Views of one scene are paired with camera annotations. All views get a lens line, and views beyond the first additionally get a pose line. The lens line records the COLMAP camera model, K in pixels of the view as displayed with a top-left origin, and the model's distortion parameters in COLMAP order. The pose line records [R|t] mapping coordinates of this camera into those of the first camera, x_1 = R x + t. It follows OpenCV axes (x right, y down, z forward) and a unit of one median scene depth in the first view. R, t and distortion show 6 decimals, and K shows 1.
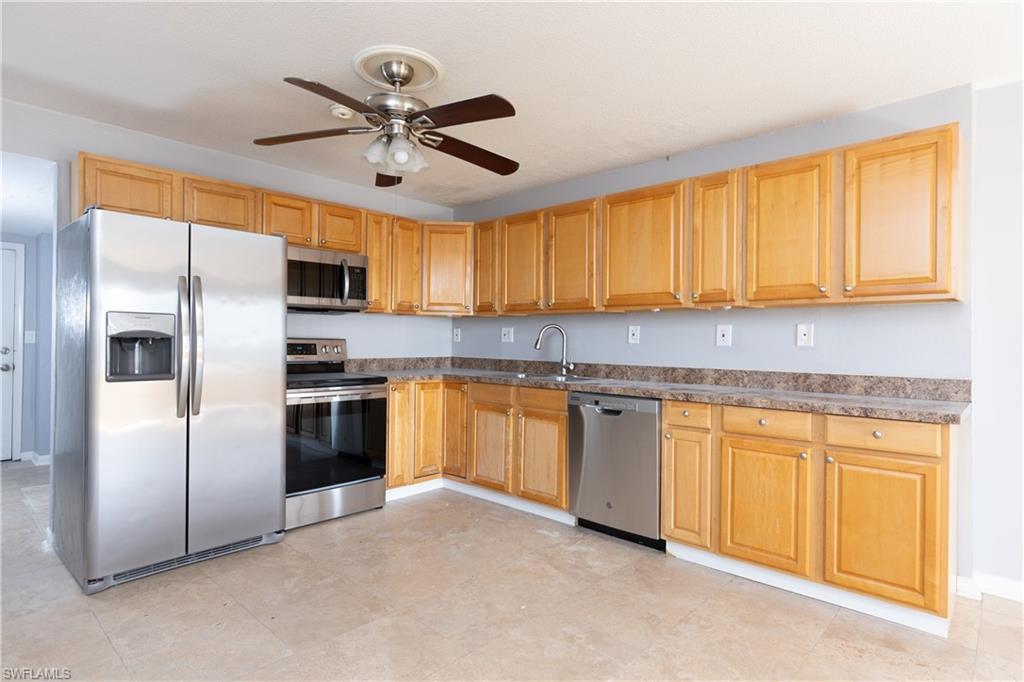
lens RADIAL K [[544.6, 0, 509.3], [0, 544.6, 340.6], [0, 0, 1]] dist [0.001324, -0.000192]
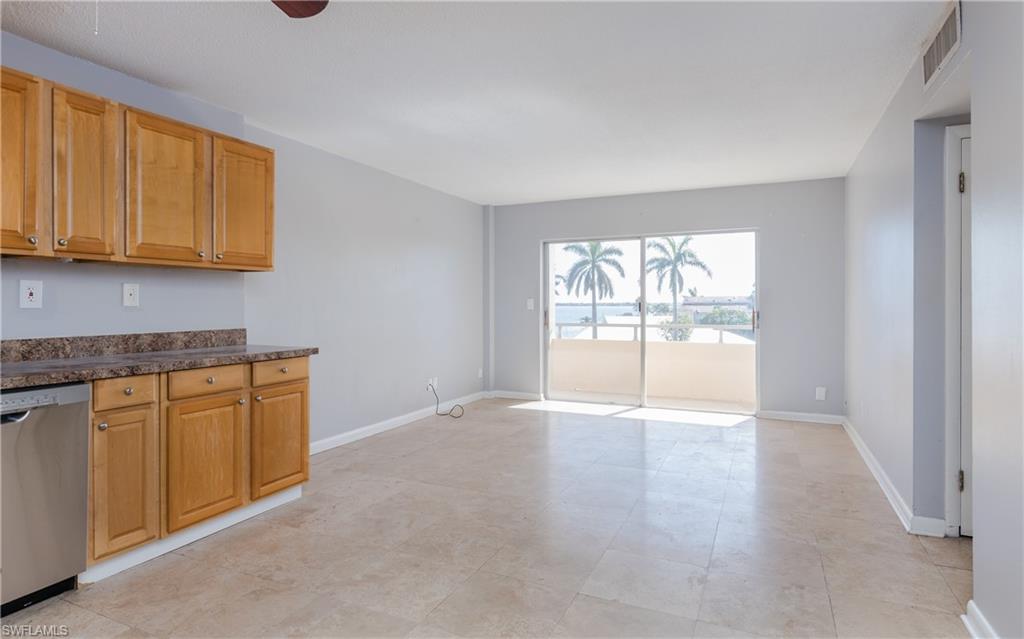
lens RADIAL K [[553.7, 0, 504.7], [0, 553.7, 305.1], [0, 0, 1]] dist [0.004570, 0.002701]
pose [[-0.307334, -0.009935, 0.951550, -0.600388], [-0.001309, 0.999949, 0.010017, -0.003171], [-0.951601, 0.001833, -0.307331, 0.673562]]
